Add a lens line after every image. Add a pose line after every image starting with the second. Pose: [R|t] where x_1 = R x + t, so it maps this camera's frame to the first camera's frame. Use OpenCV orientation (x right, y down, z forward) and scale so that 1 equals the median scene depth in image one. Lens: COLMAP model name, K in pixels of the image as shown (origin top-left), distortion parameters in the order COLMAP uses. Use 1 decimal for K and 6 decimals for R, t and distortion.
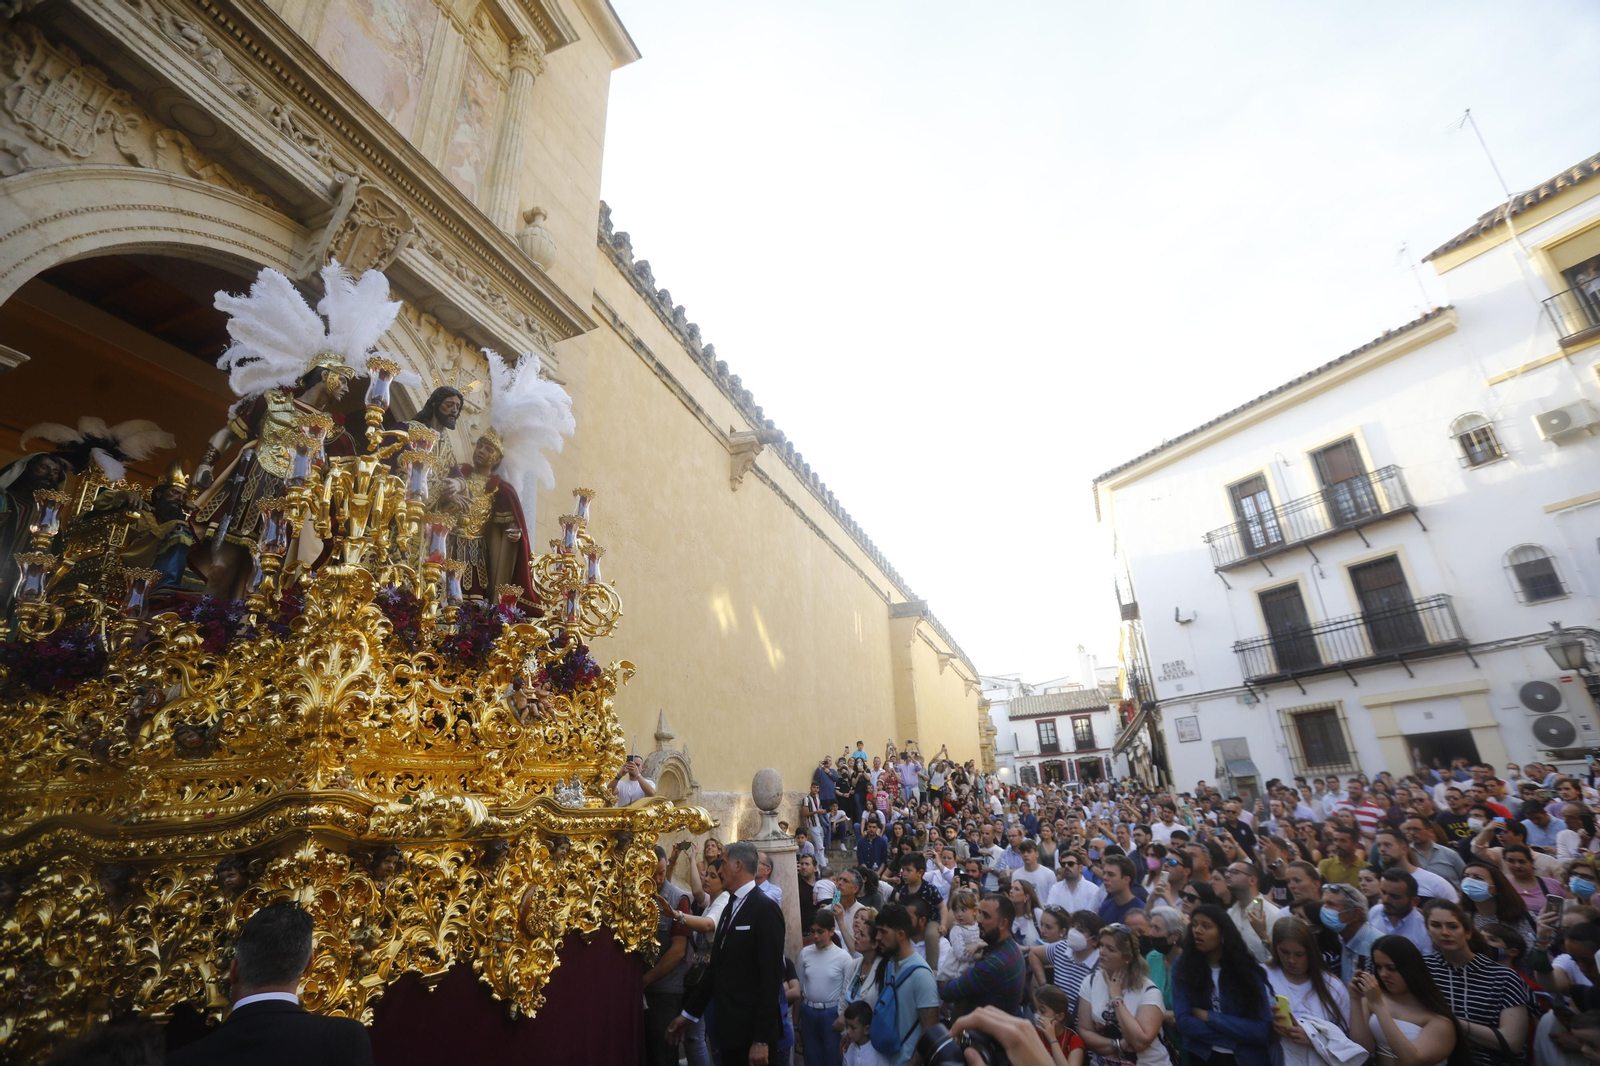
lens RADIAL K [[740.4, 0, 800.0], [0, 740.4, 533.0], [0, 0, 1]] dist [-0.064923, 0.023572]
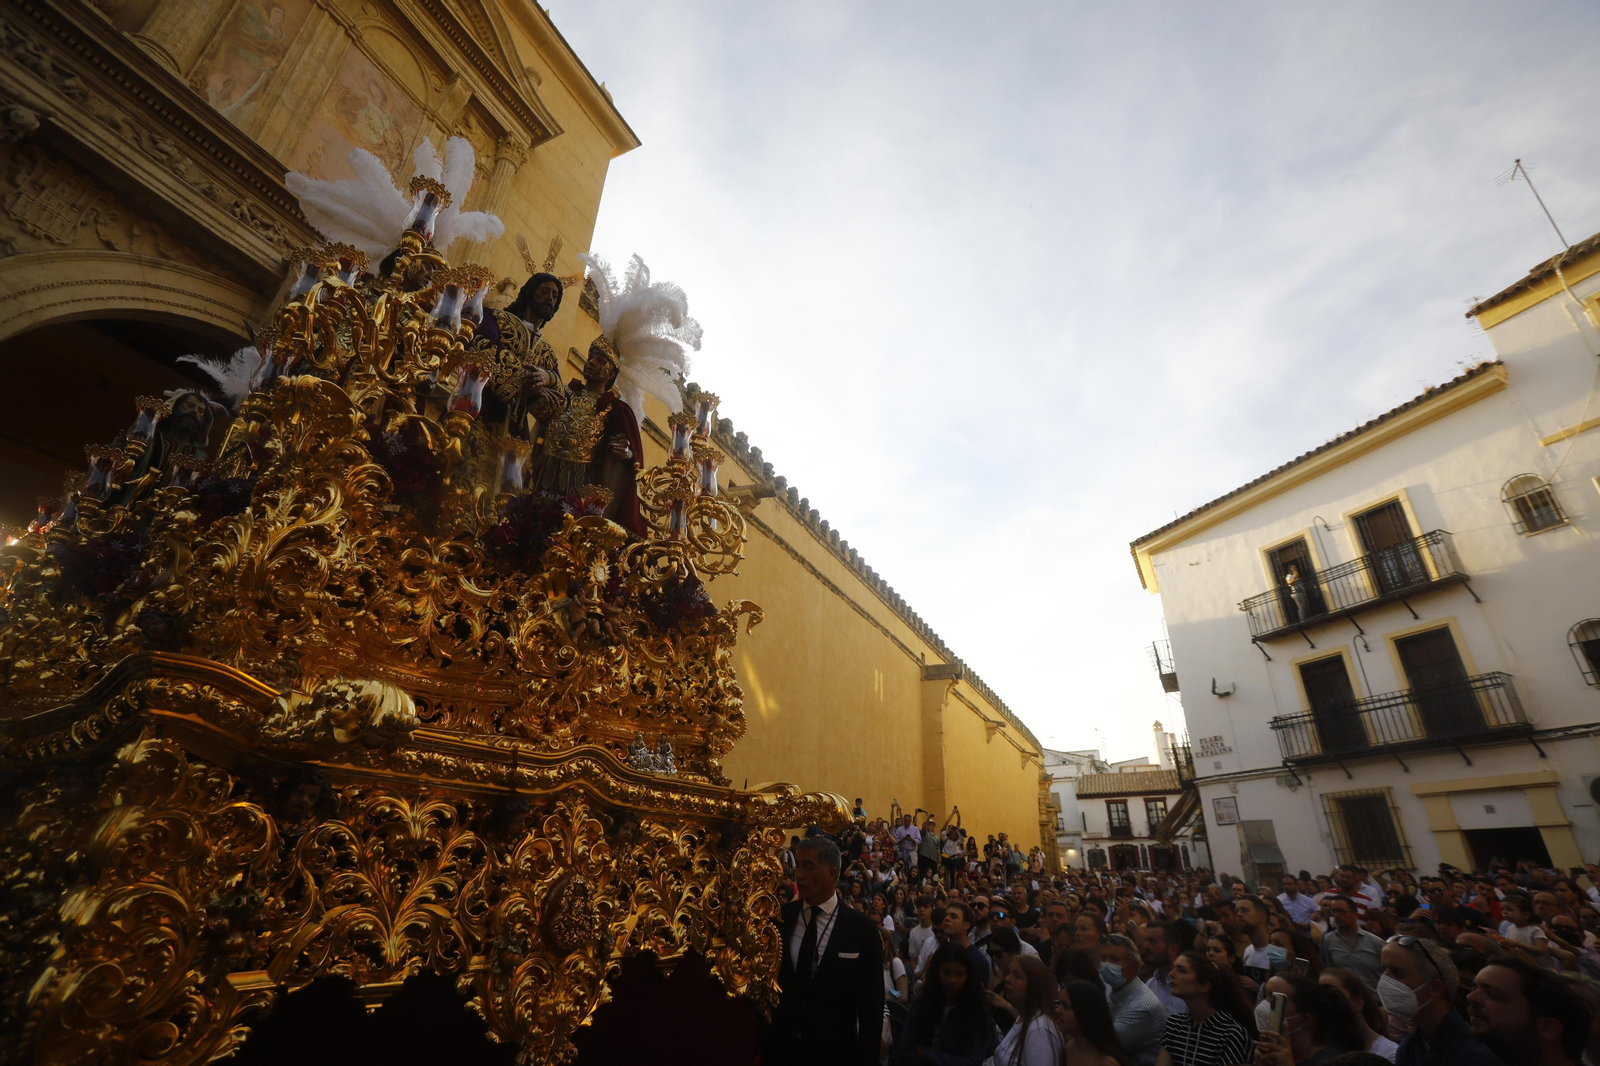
lens RADIAL K [[740.4, 0, 800.0], [0, 740.4, 533.0], [0, 0, 1]] dist [-0.064923, 0.023572]
pose [[0.992462, 0.021178, -0.120709, 0.116383], [-0.031487, 0.995956, -0.084147, 0.012384], [0.118439, 0.087313, 0.989115, -0.012980]]
